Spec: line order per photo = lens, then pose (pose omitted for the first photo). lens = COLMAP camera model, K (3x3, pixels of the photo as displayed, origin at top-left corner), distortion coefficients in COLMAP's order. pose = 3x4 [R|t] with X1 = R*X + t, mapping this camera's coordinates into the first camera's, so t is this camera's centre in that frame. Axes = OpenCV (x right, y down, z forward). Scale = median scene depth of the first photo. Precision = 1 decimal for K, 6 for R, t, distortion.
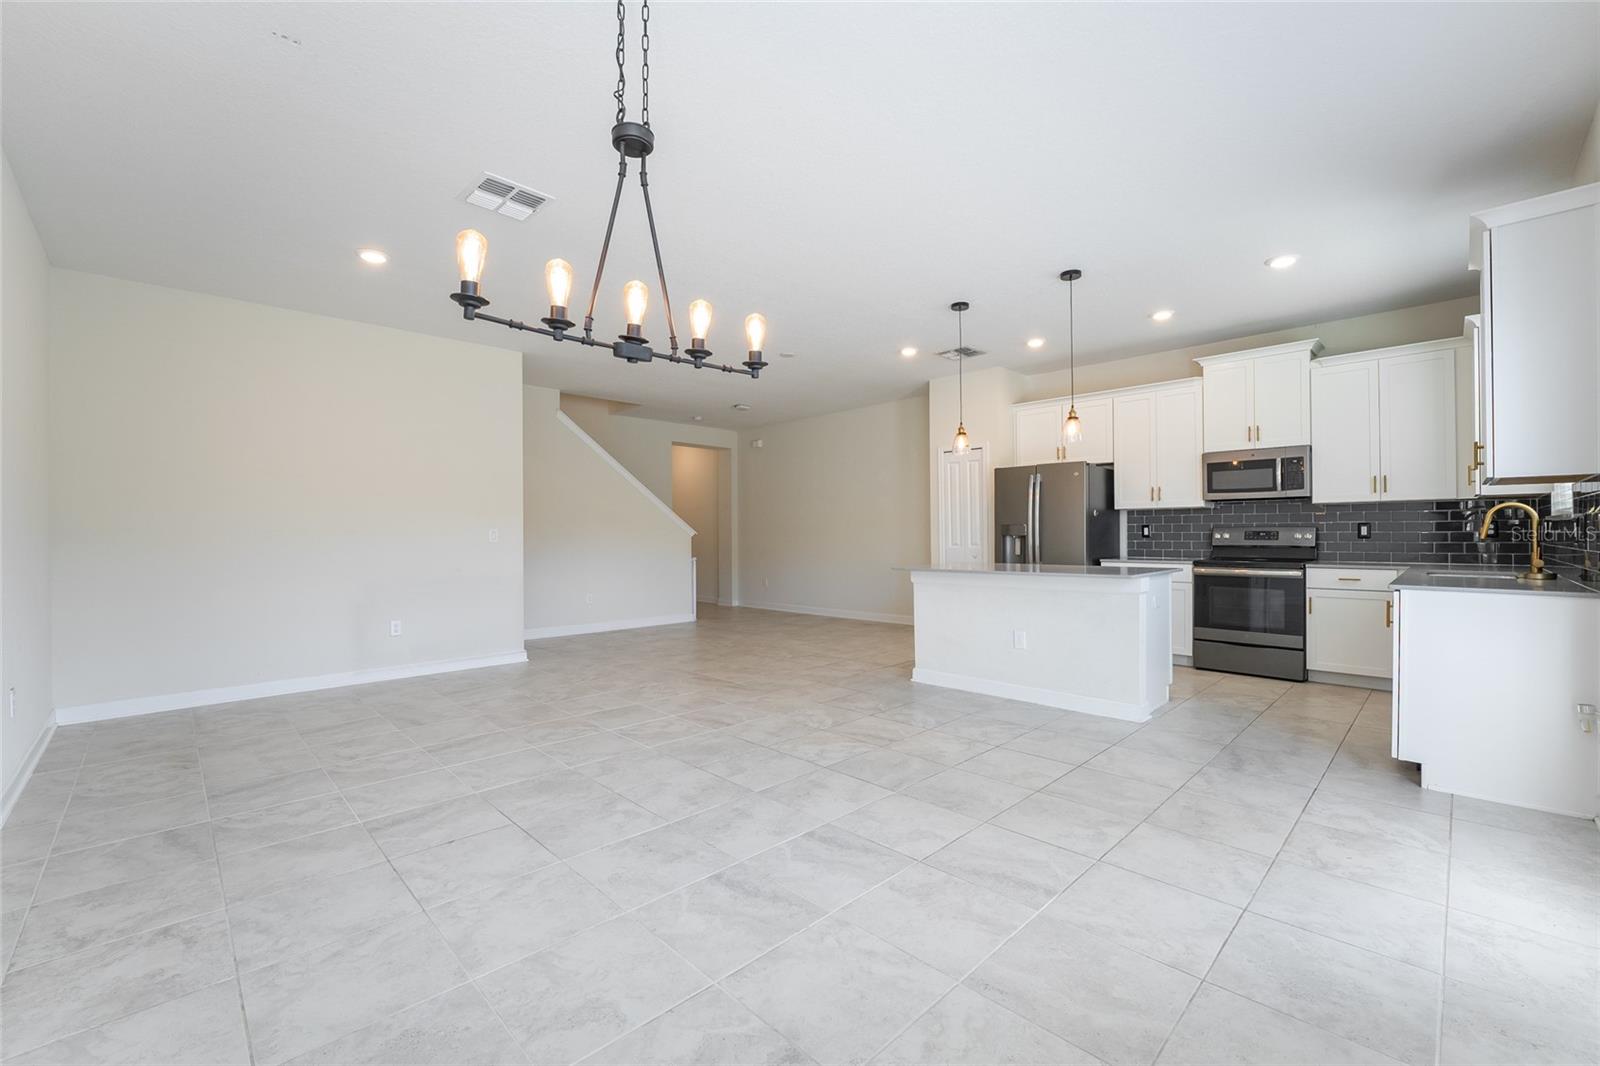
lens RADIAL K [[667.7, 0, 800.0], [0, 667.7, 533.0], [0, 0, 1]] dist [-0.020902, -0.000053]
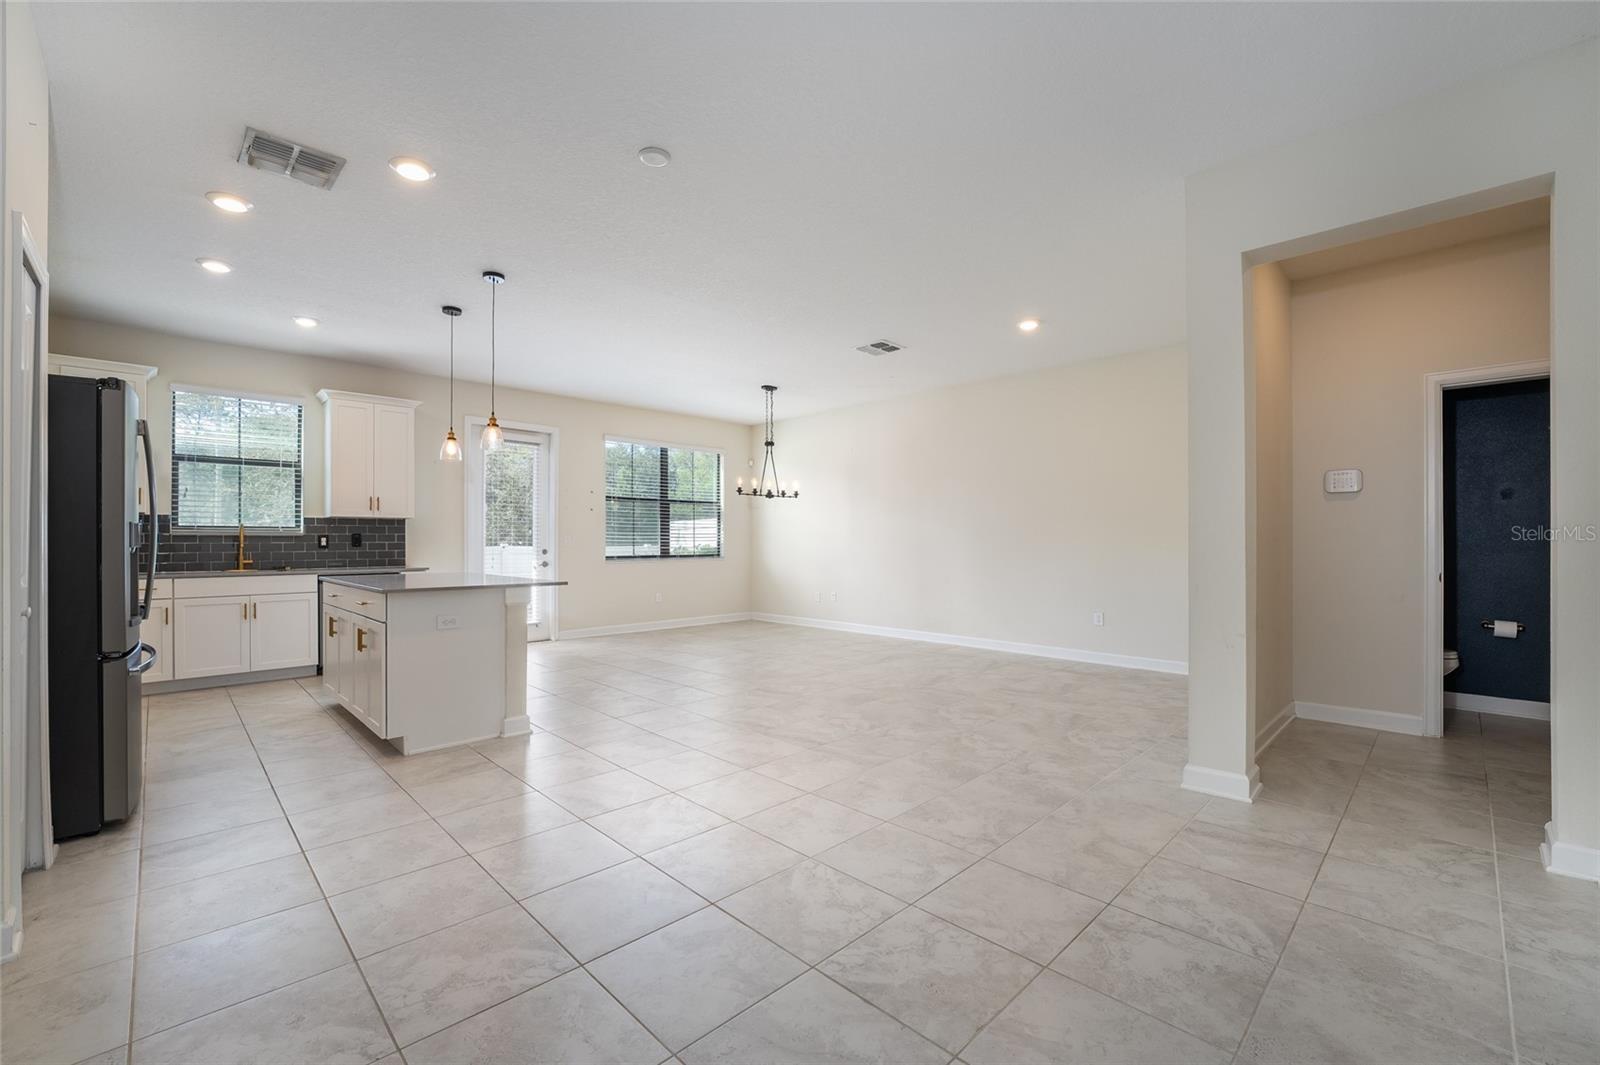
lens RADIAL K [[659.8, 0, 800.6], [0, 659.8, 542.8], [0, 0, 1]] dist [-0.018200, 0.000141]
pose [[-0.999928, 0.006251, -0.010212, -0.139615], [0.006236, 0.999979, 0.001503, 0.002931], [0.010221, 0.001440, -0.999947, 1.778987]]
